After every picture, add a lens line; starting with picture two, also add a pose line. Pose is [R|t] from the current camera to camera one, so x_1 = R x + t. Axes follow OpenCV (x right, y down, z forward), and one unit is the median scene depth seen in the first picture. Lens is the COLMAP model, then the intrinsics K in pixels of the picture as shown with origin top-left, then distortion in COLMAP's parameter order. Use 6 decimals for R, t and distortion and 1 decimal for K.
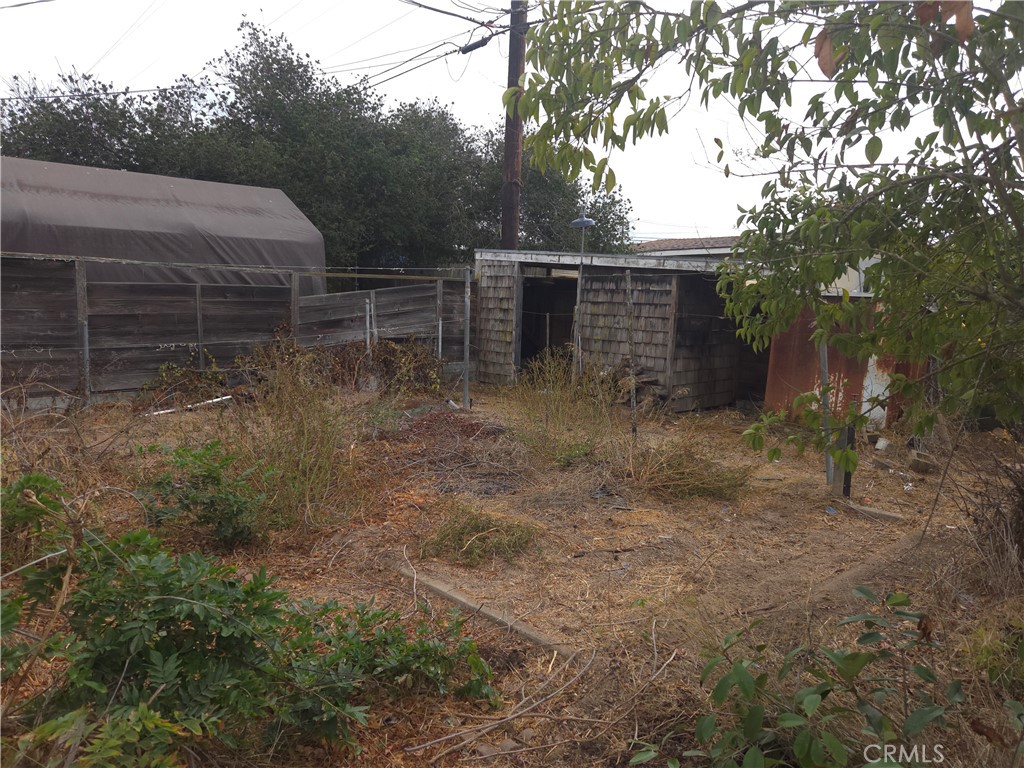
lens RADIAL K [[689.3, 0, 510.1], [0, 689.3, 389.6], [0, 0, 1]] dist [0.076397, -0.063652]
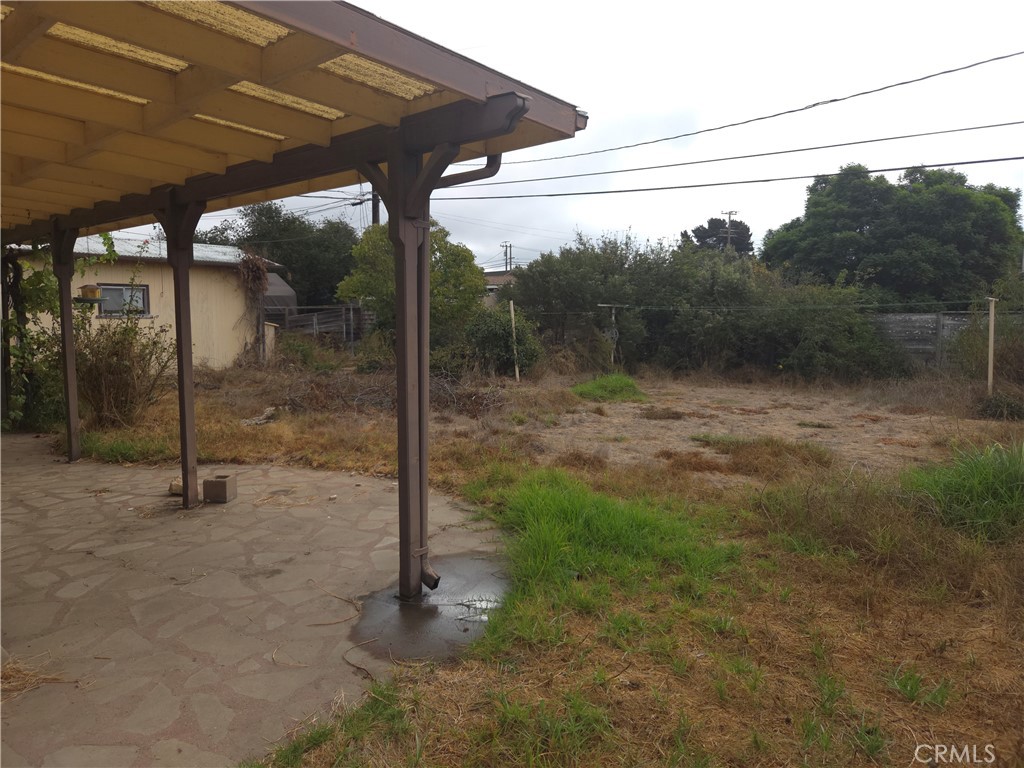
lens RADIAL K [[689.3, 0, 510.1], [0, 689.3, 389.6], [0, 0, 1]] dist [0.076397, -0.063652]
pose [[0.995508, -0.033903, 0.088404, 0.300620], [0.035775, 0.999166, -0.019681, 0.228826], [-0.087663, 0.022755, 0.995890, -1.717895]]
